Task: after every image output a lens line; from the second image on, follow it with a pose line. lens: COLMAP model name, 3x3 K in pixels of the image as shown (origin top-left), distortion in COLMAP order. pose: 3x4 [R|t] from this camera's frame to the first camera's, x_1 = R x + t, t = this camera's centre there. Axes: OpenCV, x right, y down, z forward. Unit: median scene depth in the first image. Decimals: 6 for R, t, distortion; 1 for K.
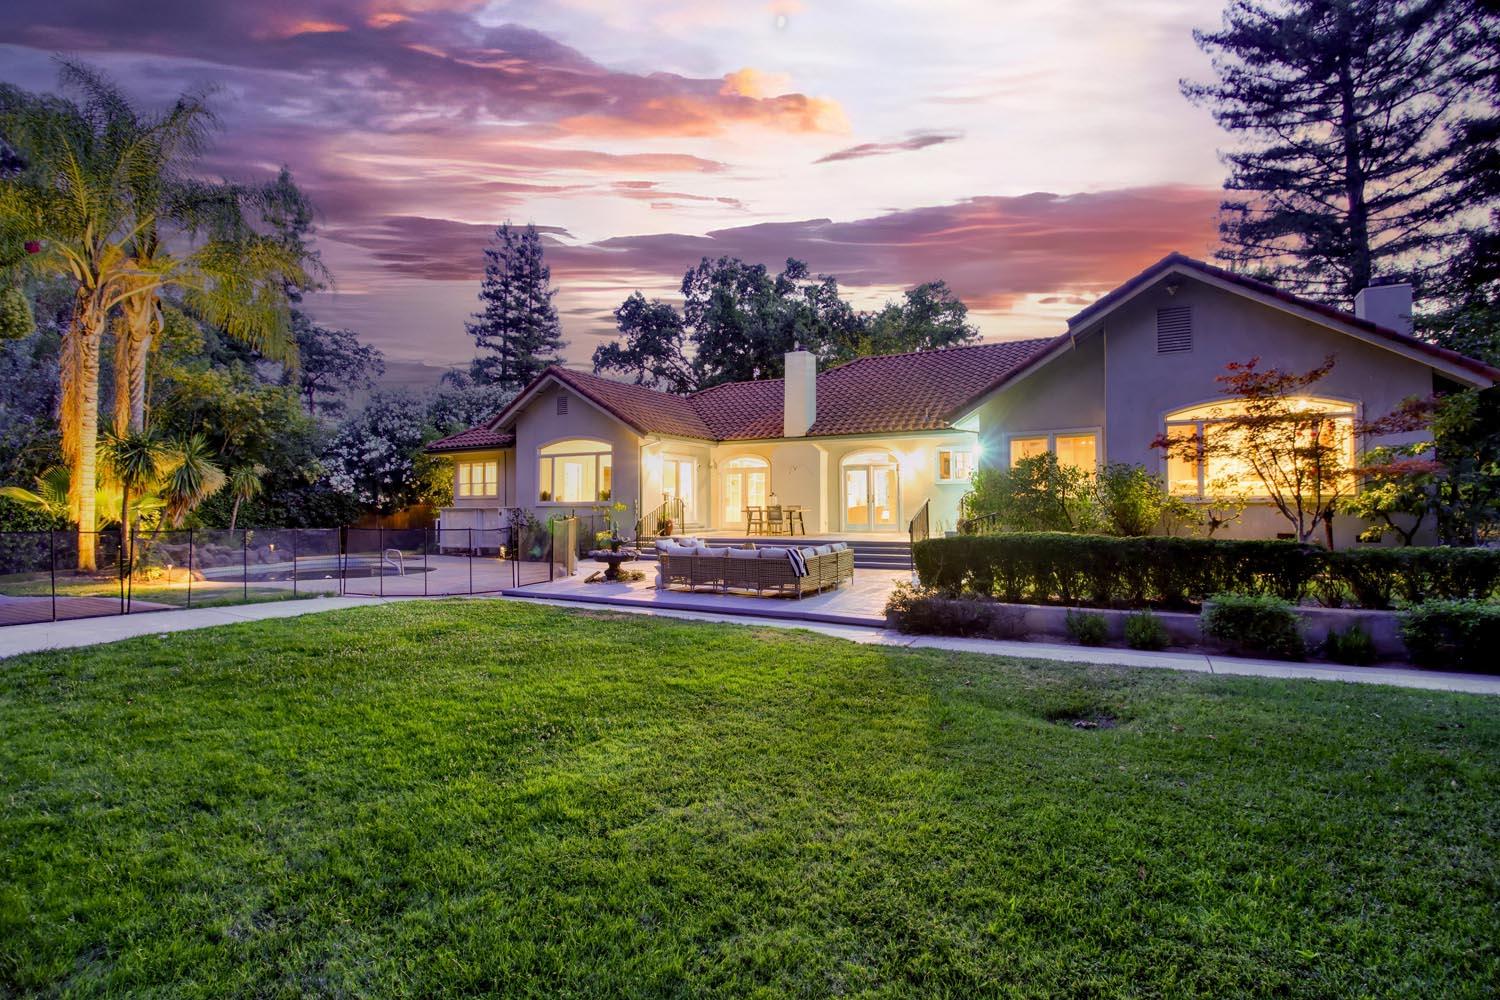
lens RADIAL K [[698.8, 0, 750.0], [0, 698.8, 500.0], [0, 0, 1]] dist [0.000948, -0.015556]
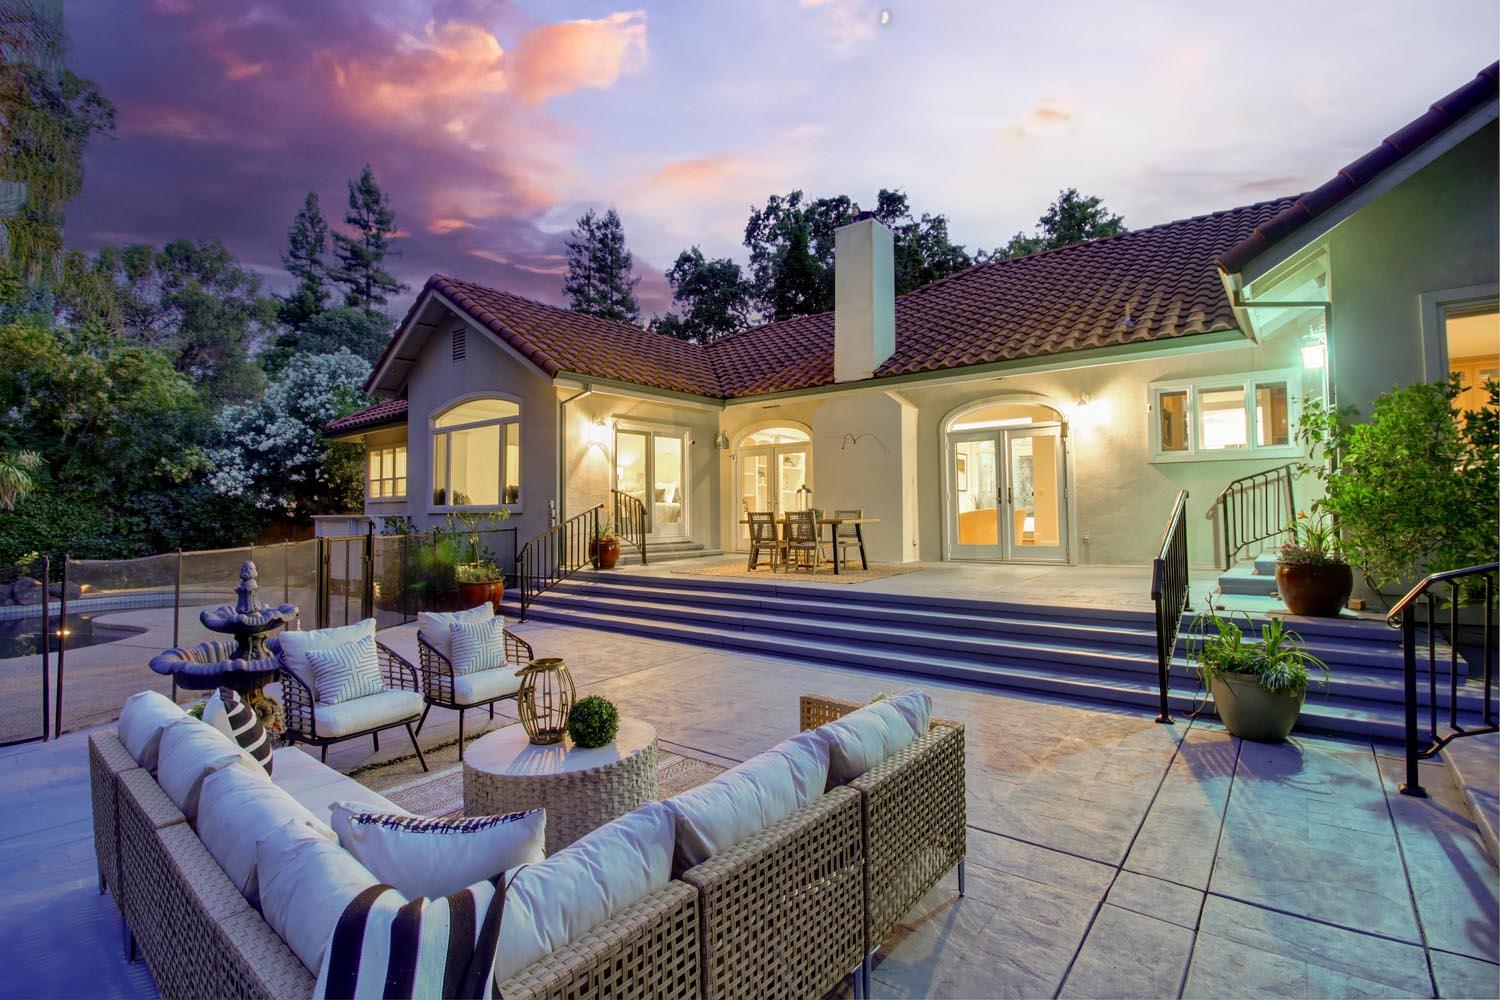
lens RADIAL K [[696.4, 0, 742.7], [0, 696.4, 498.3], [0, 0, 1]] dist [0.001308, -0.014099]
pose [[0.985476, -0.007875, -0.169635, 0.056270], [0.006762, 0.999952, -0.007139, 0.001736], [0.169683, 0.005889, 0.985481, 0.371709]]
